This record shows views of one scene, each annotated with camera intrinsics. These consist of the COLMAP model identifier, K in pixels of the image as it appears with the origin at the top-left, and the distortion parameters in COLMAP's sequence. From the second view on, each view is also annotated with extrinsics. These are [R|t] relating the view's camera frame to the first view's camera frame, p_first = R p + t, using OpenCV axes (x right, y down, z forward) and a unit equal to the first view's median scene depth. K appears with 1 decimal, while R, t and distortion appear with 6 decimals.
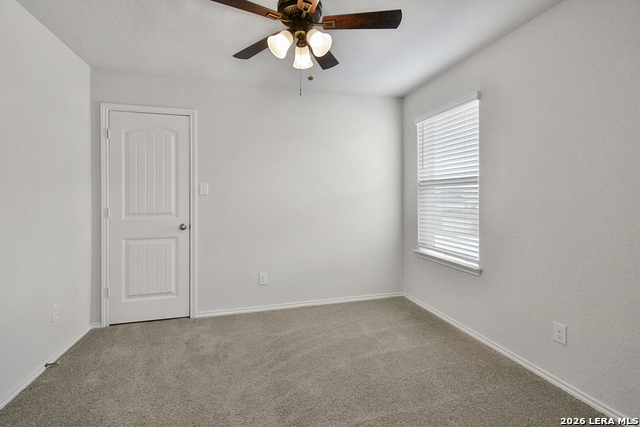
lens RADIAL K [[294.7, 0, 333.1], [0, 294.7, 197.0], [0, 0, 1]] dist [-0.000242, -0.000297]
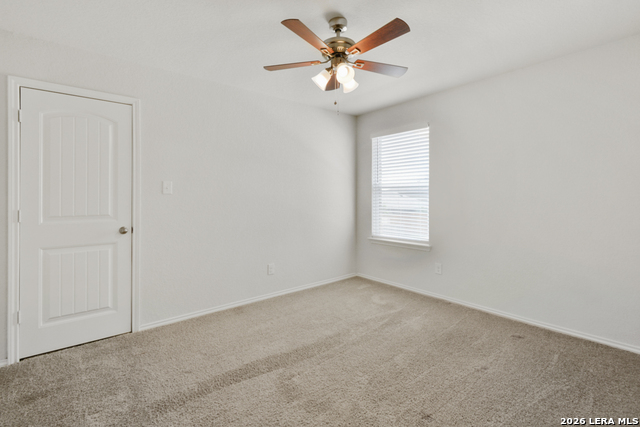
lens RADIAL K [[294.7, 0, 333.1], [0, 294.7, 197.0], [0, 0, 1]] dist [-0.000242, -0.000297]
pose [[0.901831, -0.001648, 0.432087, -0.339847], [0.004454, 0.999975, -0.005481, 0.009736], [-0.432067, 0.006867, 0.901815, -0.066707]]
